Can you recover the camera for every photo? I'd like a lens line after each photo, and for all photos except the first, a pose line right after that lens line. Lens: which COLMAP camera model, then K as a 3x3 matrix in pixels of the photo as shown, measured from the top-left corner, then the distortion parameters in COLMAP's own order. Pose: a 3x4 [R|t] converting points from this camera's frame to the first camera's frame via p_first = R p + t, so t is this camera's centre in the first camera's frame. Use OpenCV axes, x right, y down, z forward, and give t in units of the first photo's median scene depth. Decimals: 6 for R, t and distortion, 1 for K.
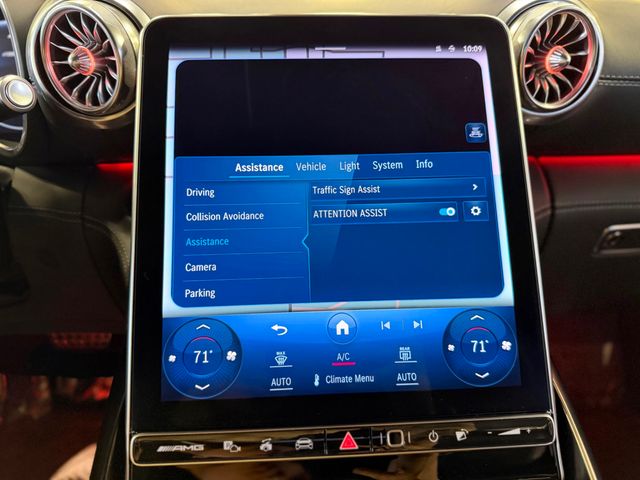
lens RADIAL K [[468.2, 0, 320.0], [0, 468.2, 240.0], [0, 0, 1]] dist [-0.027863, -0.003376]
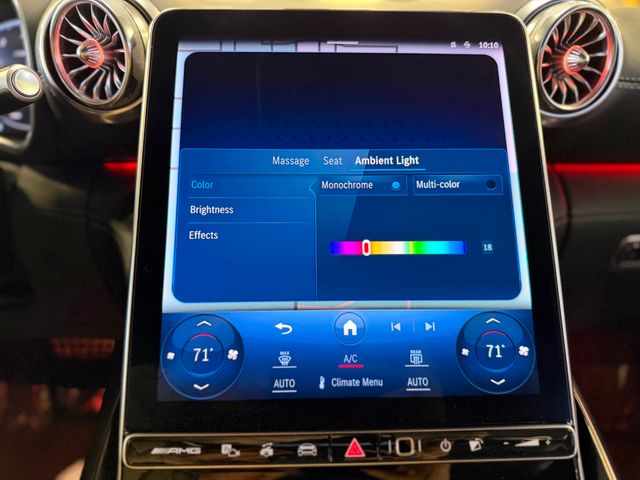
lens RADIAL K [[470.5, 0, 320.0], [0, 470.5, 240.0], [0, 0, 1]] dist [-0.035146, 0.003509]
pose [[0.999656, 0.018840, -0.018227, 0.000654], [-0.019562, 0.998997, -0.040287, 0.044731], [0.017450, 0.040630, 0.999022, 0.036291]]
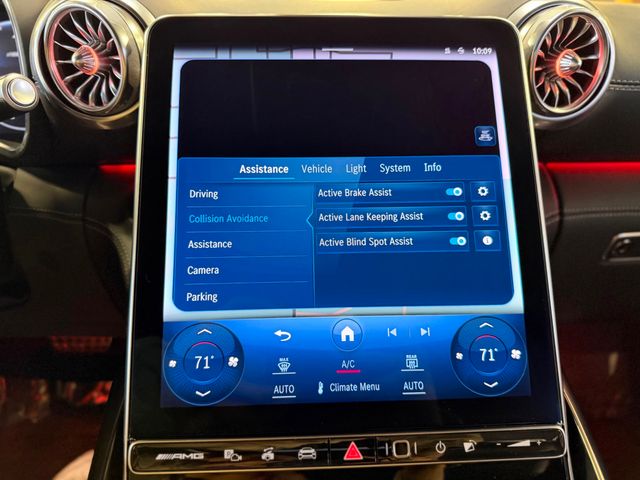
lens RADIAL K [[470.5, 0, 320.0], [0, 470.5, 240.0], [0, 0, 1]] dist [-0.035146, 0.003509]
pose [[0.999931, 0.010316, -0.005631, -0.005382], [-0.010387, 0.999866, -0.012656, 0.004258], [0.005500, 0.012714, 0.999904, 0.018100]]
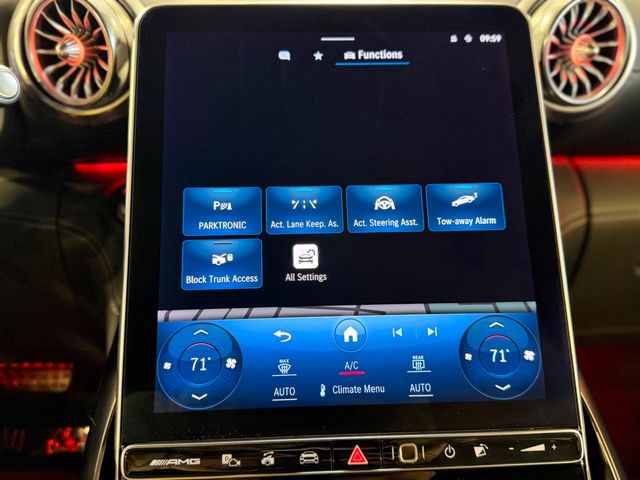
lens RADIAL K [[582.3, 0, 320.0], [0, 582.3, 240.0], [0, 0, 1]] dist [0.010812, -0.074227]
pose [[0.999990, 0.003193, -0.003127, -0.008900], [-0.003358, 0.998517, -0.054345, 0.058349], [0.002949, 0.054355, 0.998517, -0.150389]]
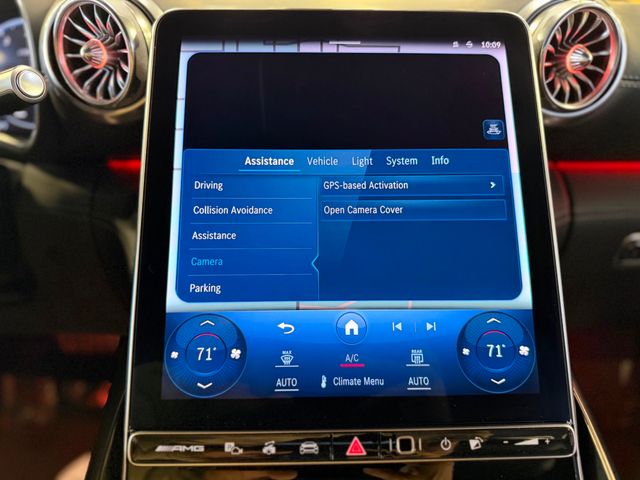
lens RADIAL K [[470.5, 0, 320.0], [0, 470.5, 240.0], [0, 0, 1]] dist [-0.035146, 0.003509]
pose [[0.999482, 0.019674, -0.025476, 0.003495], [-0.020390, 0.999396, -0.028155, 0.033398], [0.024907, 0.028660, 0.999279, 0.028991]]
